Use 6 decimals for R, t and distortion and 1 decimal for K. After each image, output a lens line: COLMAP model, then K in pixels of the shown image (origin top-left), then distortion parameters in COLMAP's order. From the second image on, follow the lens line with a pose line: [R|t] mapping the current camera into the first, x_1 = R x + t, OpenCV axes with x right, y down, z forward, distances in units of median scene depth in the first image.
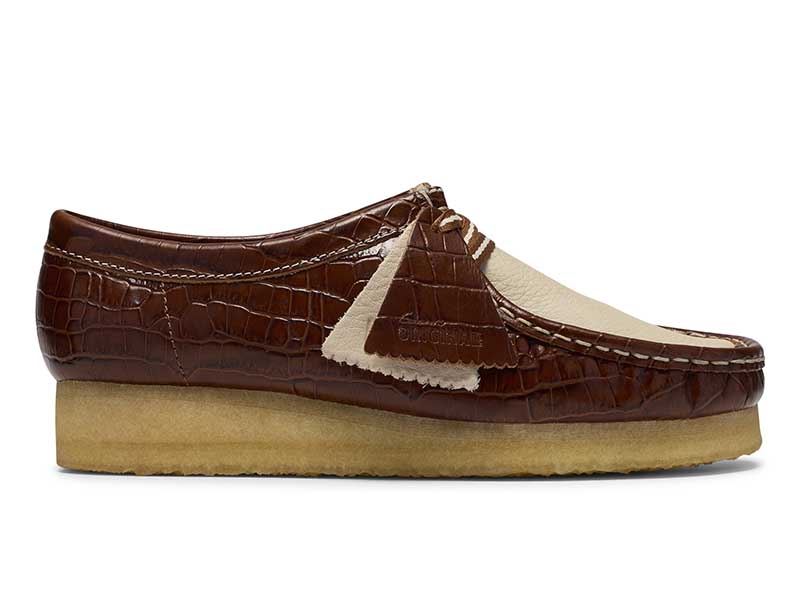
lens RADIAL K [[1390.1, 0, 401.0], [0, 1390.1, 299.6], [0, 0, 1]] dist [-0.003573, 0.000000]
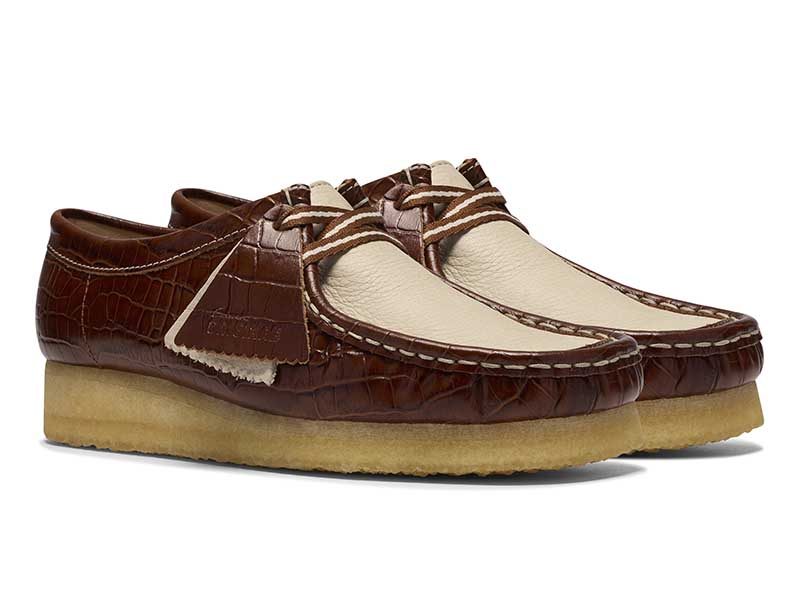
lens RADIAL K [[1390.1, 0, 400.6], [0, 1390.1, 299.6], [0, 0, 1]] dist [-0.003573, 0.000000]
pose [[0.895438, 0.017036, -0.444860, 0.585673], [-0.006210, 0.999648, 0.025782, -0.024092], [0.445143, -0.020324, 0.895229, 0.125652]]
